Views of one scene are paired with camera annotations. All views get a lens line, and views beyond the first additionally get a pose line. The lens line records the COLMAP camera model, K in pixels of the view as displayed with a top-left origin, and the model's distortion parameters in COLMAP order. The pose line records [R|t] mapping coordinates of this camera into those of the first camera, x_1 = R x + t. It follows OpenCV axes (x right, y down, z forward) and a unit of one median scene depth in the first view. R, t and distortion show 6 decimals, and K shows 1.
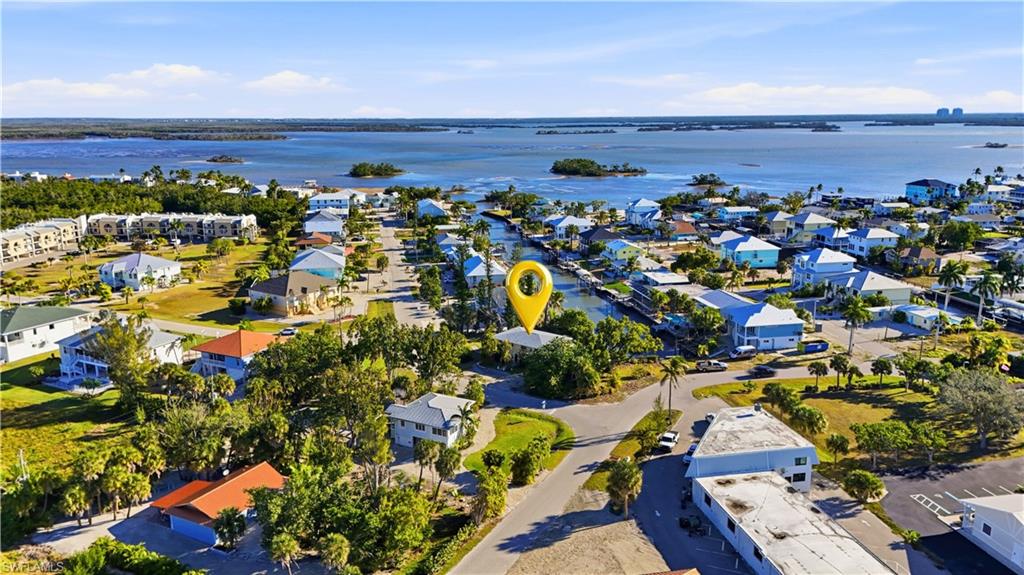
lens RADIAL K [[744.6, 0, 512.0], [0, 744.6, 287.5], [0, 0, 1]] dist [0.065590, -0.050924]
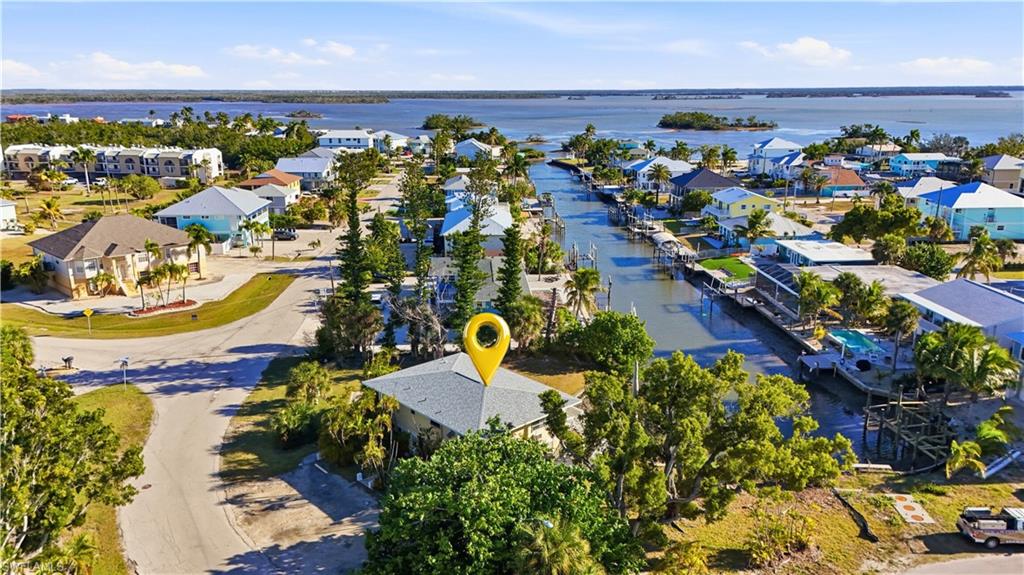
lens RADIAL K [[744.6, 0, 512.0], [0, 744.6, 287.5], [0, 0, 1]] dist [0.065590, -0.050924]
pose [[0.988122, 0.040359, -0.148276, 0.061165], [-0.035404, 0.998728, 0.035912, 0.001037], [0.149536, -0.030236, 0.988294, 0.390828]]
